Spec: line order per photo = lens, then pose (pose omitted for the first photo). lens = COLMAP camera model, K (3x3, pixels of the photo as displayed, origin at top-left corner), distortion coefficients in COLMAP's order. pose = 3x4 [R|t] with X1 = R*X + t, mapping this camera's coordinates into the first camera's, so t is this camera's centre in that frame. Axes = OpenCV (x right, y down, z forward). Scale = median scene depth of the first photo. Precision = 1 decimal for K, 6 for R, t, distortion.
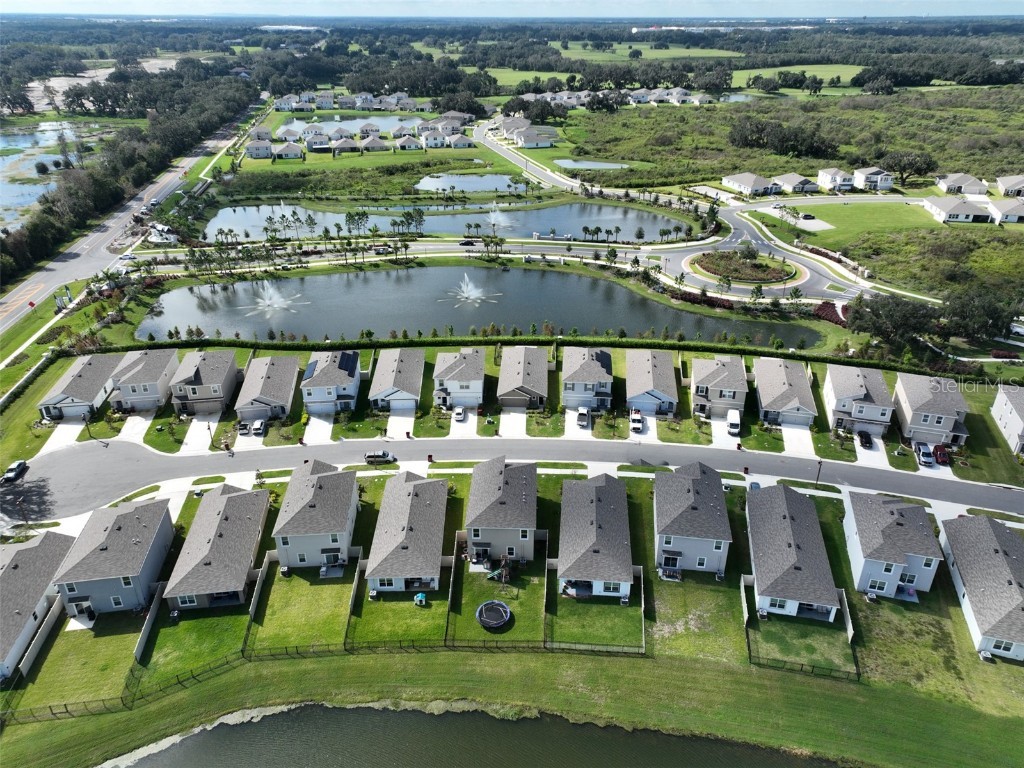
lens RADIAL K [[714.9, 0, 512.0], [0, 714.9, 384.0], [0, 0, 1]] dist [0.003936, 0.011203]
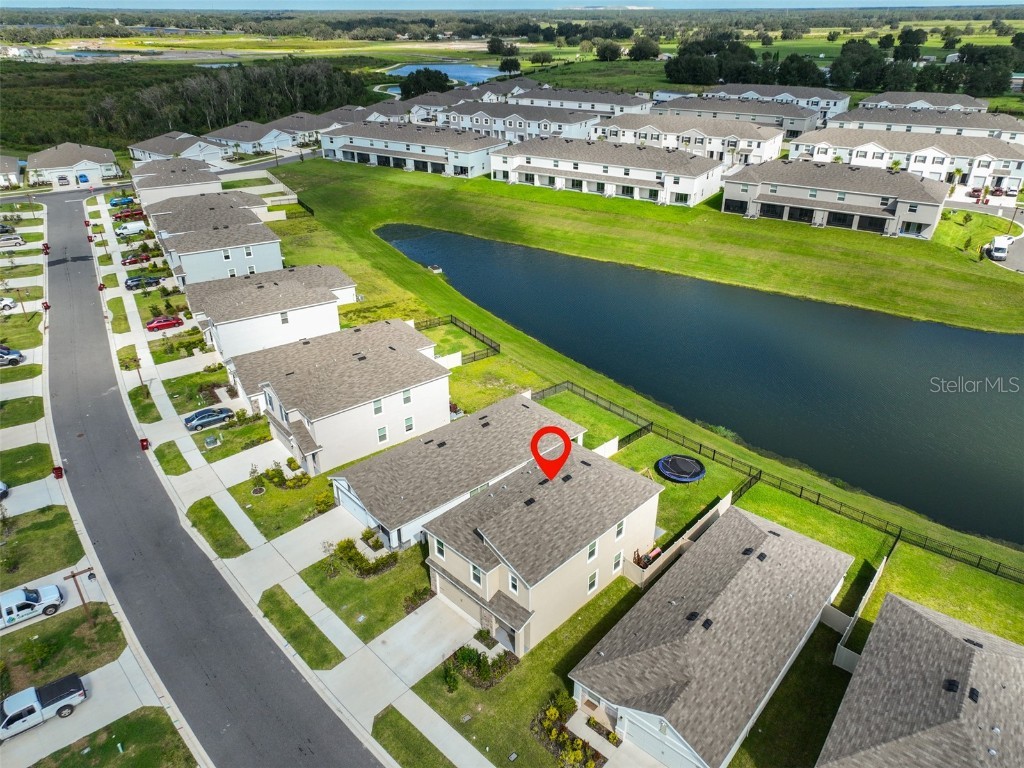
lens RADIAL K [[714.9, 0, 512.0], [0, 714.9, 384.0], [0, 0, 1]] dist [0.003936, 0.011203]
pose [[-0.743154, -0.312074, 0.591889, -0.224724], [0.302005, 0.632913, 0.712891, -0.230928], [-0.597089, 0.708541, -0.376103, 0.954919]]
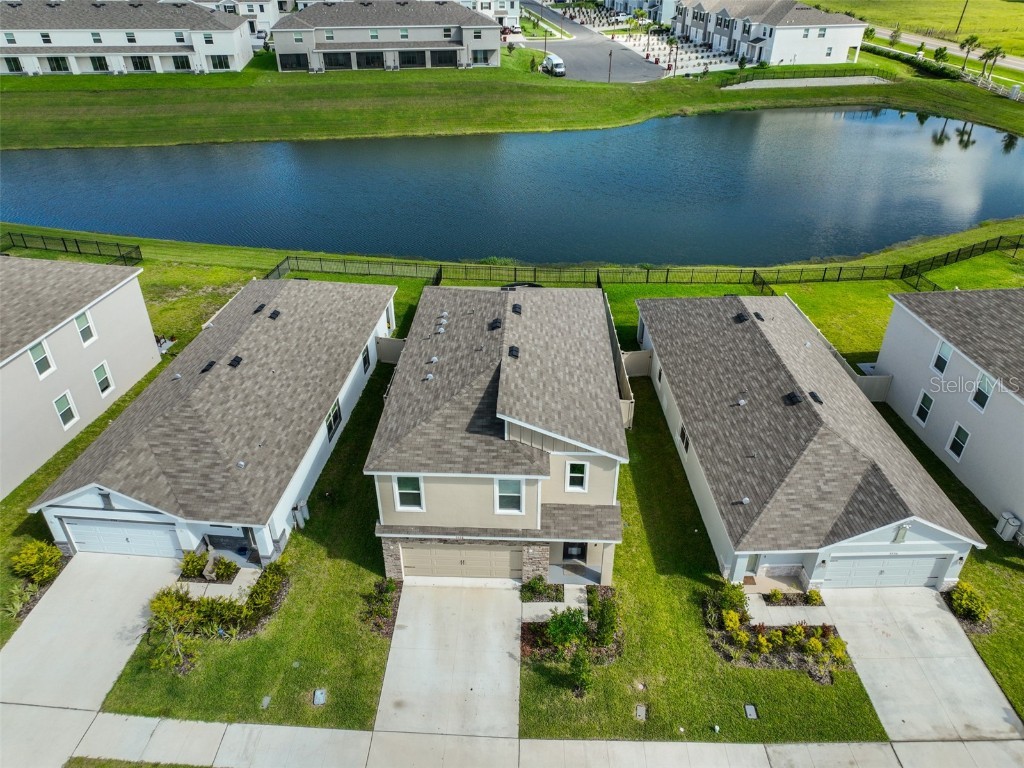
lens RADIAL K [[714.9, 0, 512.0], [0, 714.9, 384.0], [0, 0, 1]] dist [0.003936, 0.011203]
pose [[-0.999867, 0.001030, -0.016276, -0.008525], [-0.013424, 0.514755, 0.857232, -0.096573], [0.009261, 0.857337, -0.514673, 0.976326]]
